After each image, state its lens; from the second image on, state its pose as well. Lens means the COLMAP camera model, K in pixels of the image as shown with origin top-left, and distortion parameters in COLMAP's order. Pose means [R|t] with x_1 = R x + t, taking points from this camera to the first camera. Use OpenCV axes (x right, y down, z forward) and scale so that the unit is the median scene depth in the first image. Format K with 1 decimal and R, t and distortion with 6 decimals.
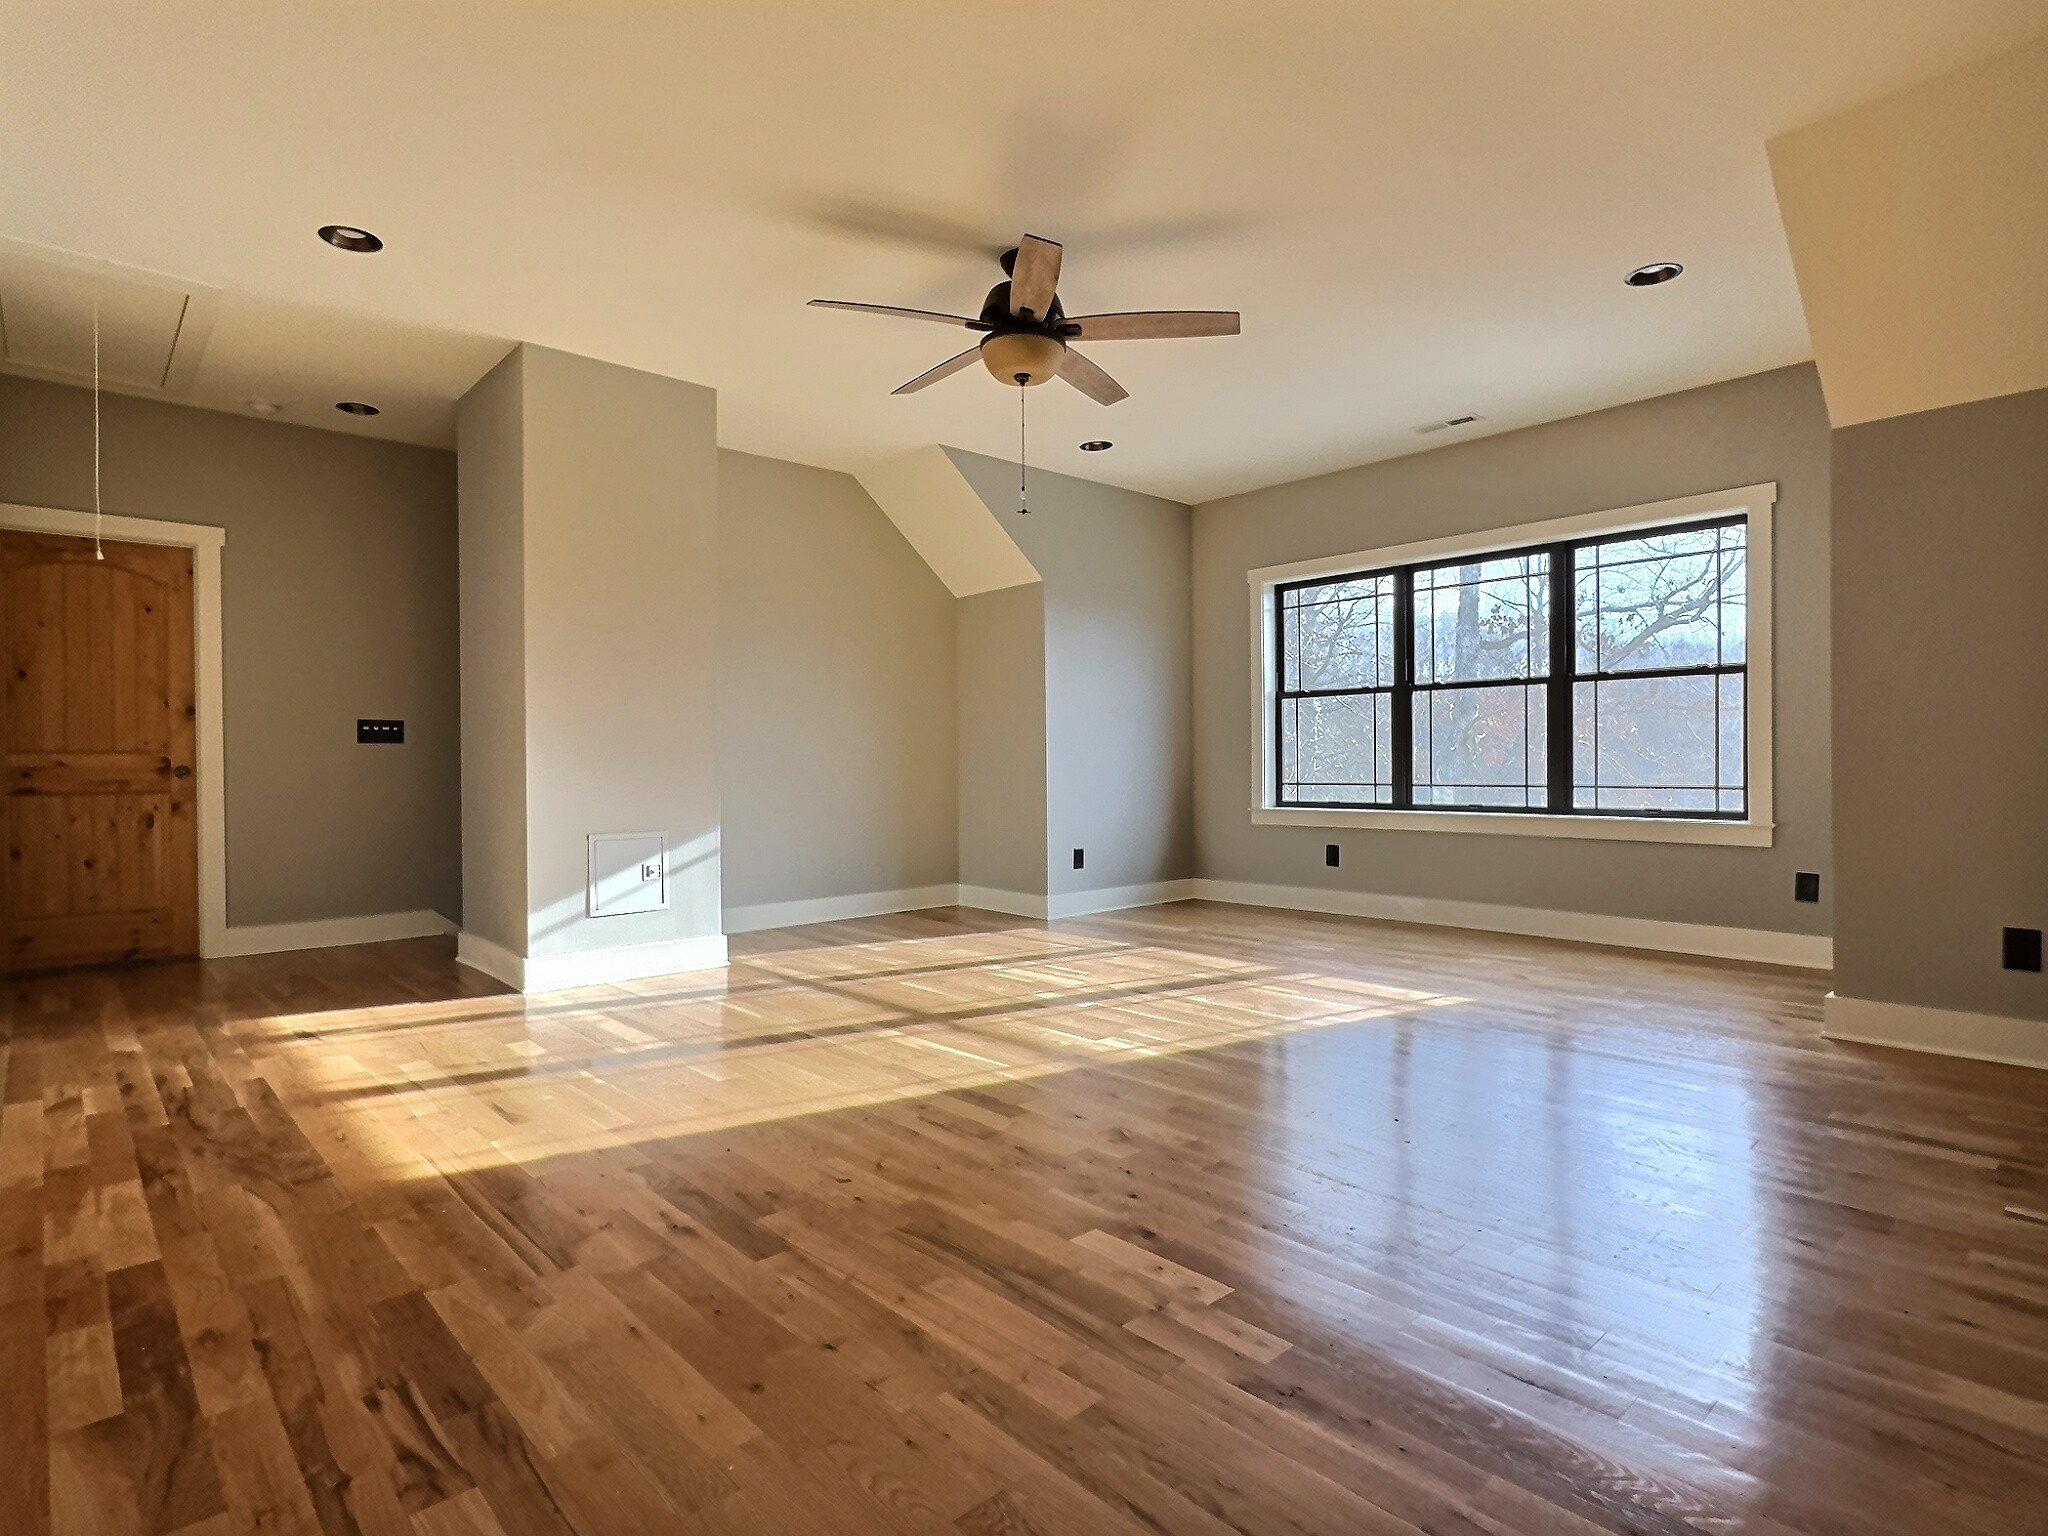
lens RADIAL K [[1064.1, 0, 1038.2], [0, 1064.1, 771.5], [0, 0, 1]] dist [-0.002917, 0.001363]
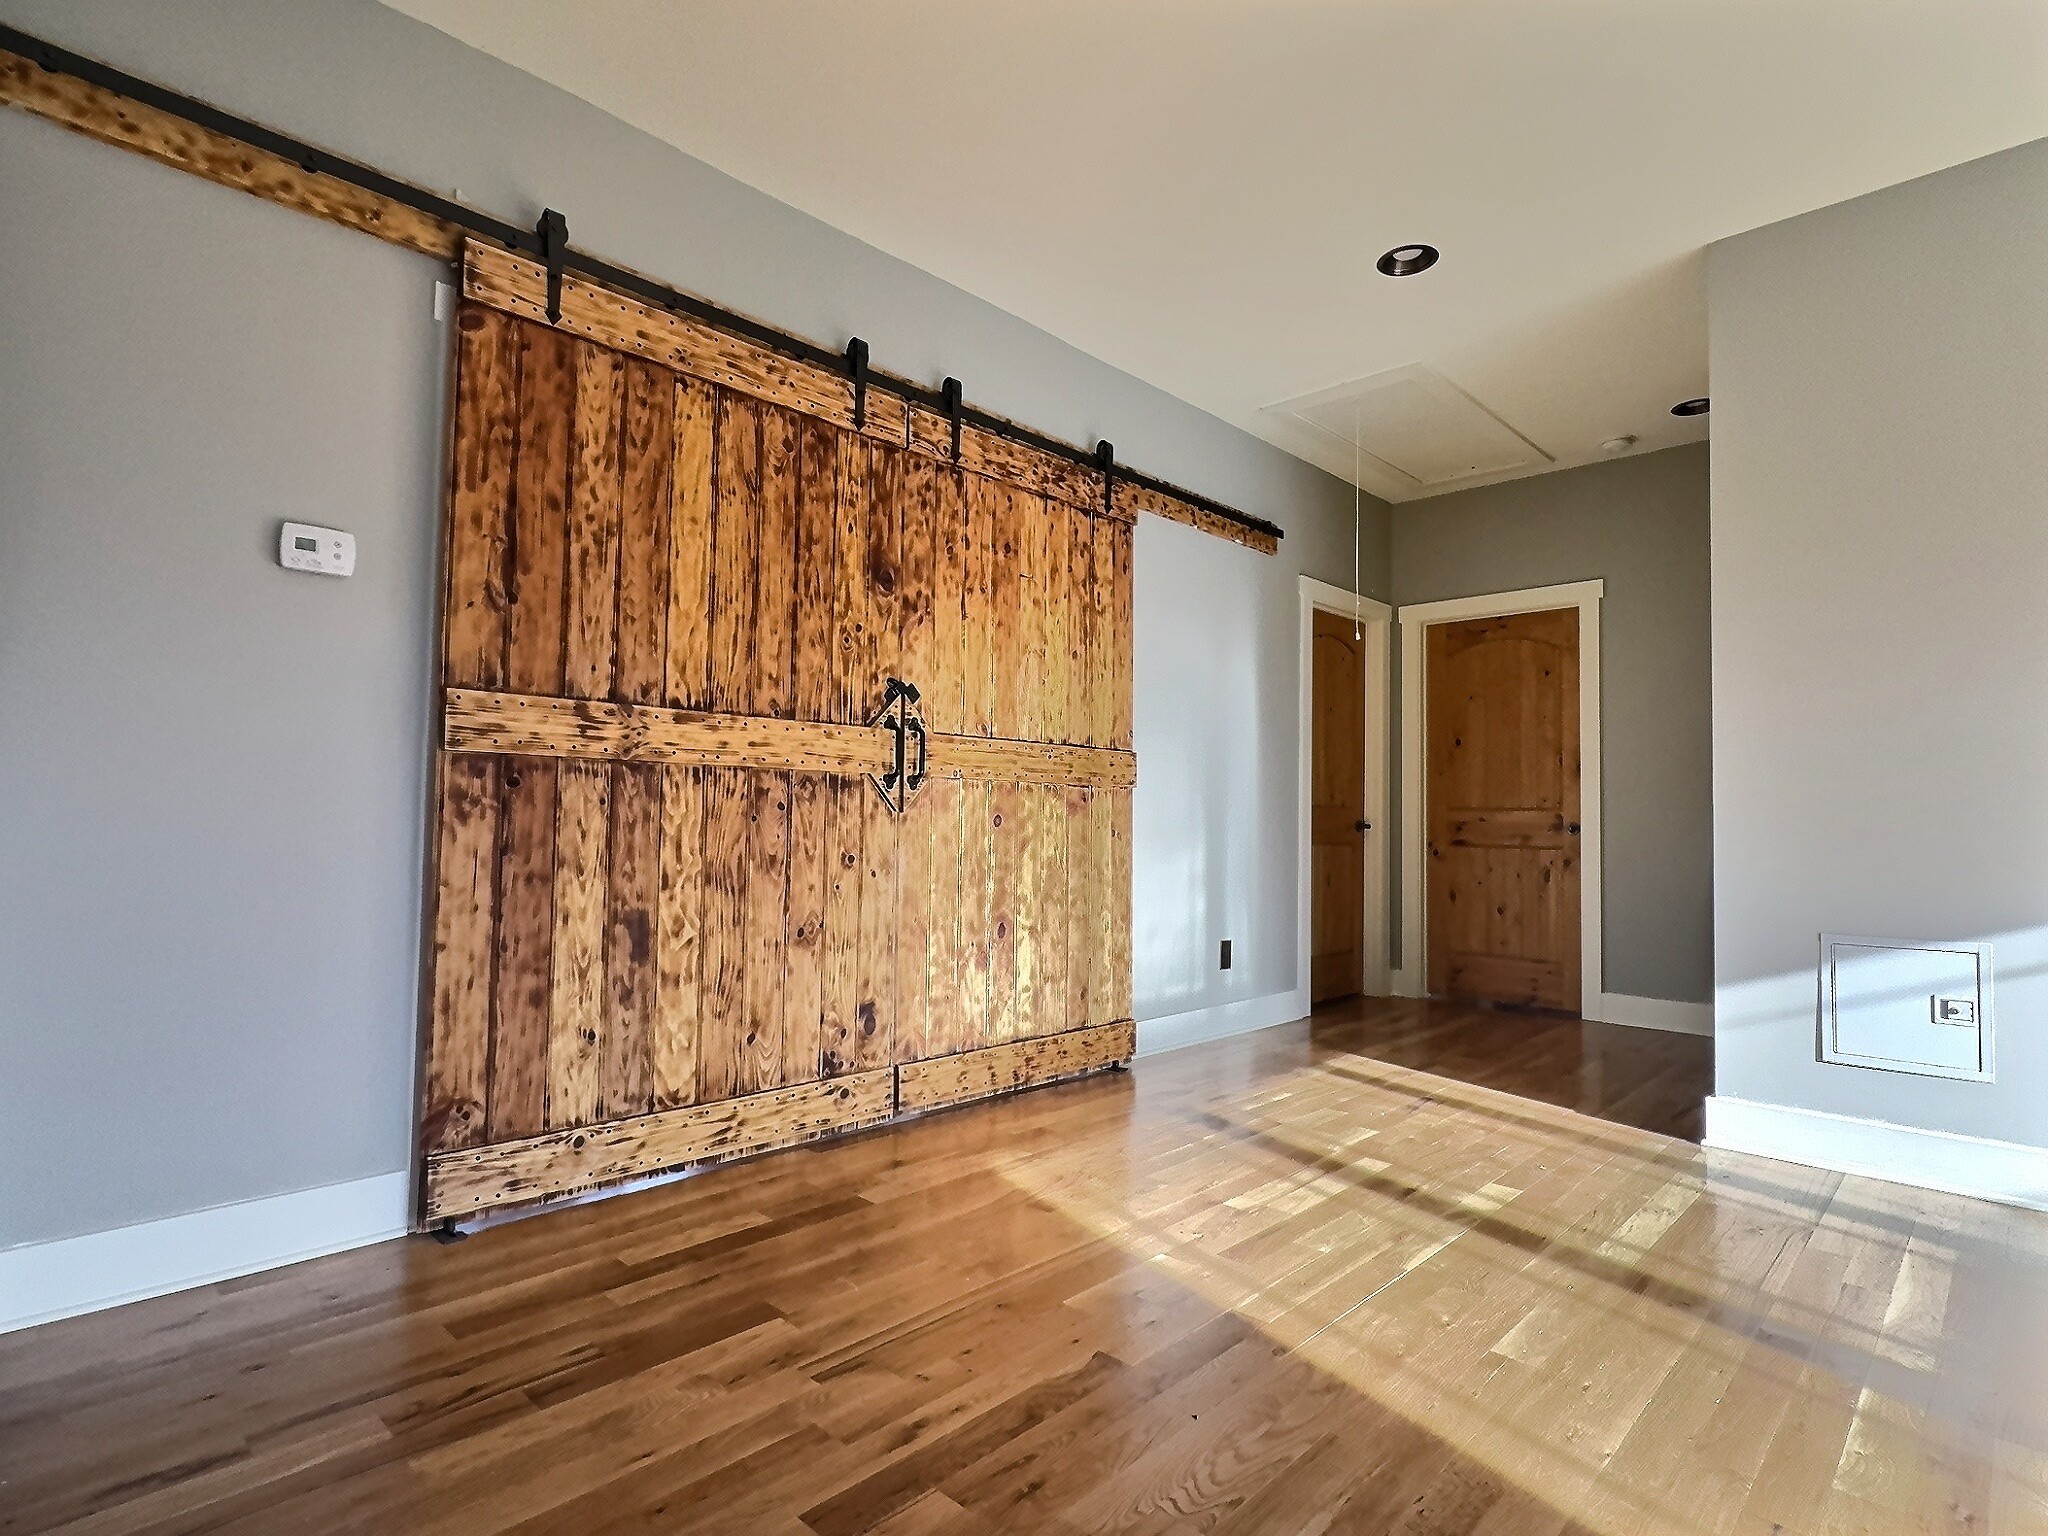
lens RADIAL K [[1064.1, 0, 1022.4], [0, 1064.1, 770.7], [0, 0, 1]] dist [-0.002917, 0.001363]
pose [[0.047824, -0.040406, -0.998038, 0.190675], [-0.019590, 0.998951, -0.041382, -0.002498], [0.998664, 0.021530, 0.046983, 0.454116]]
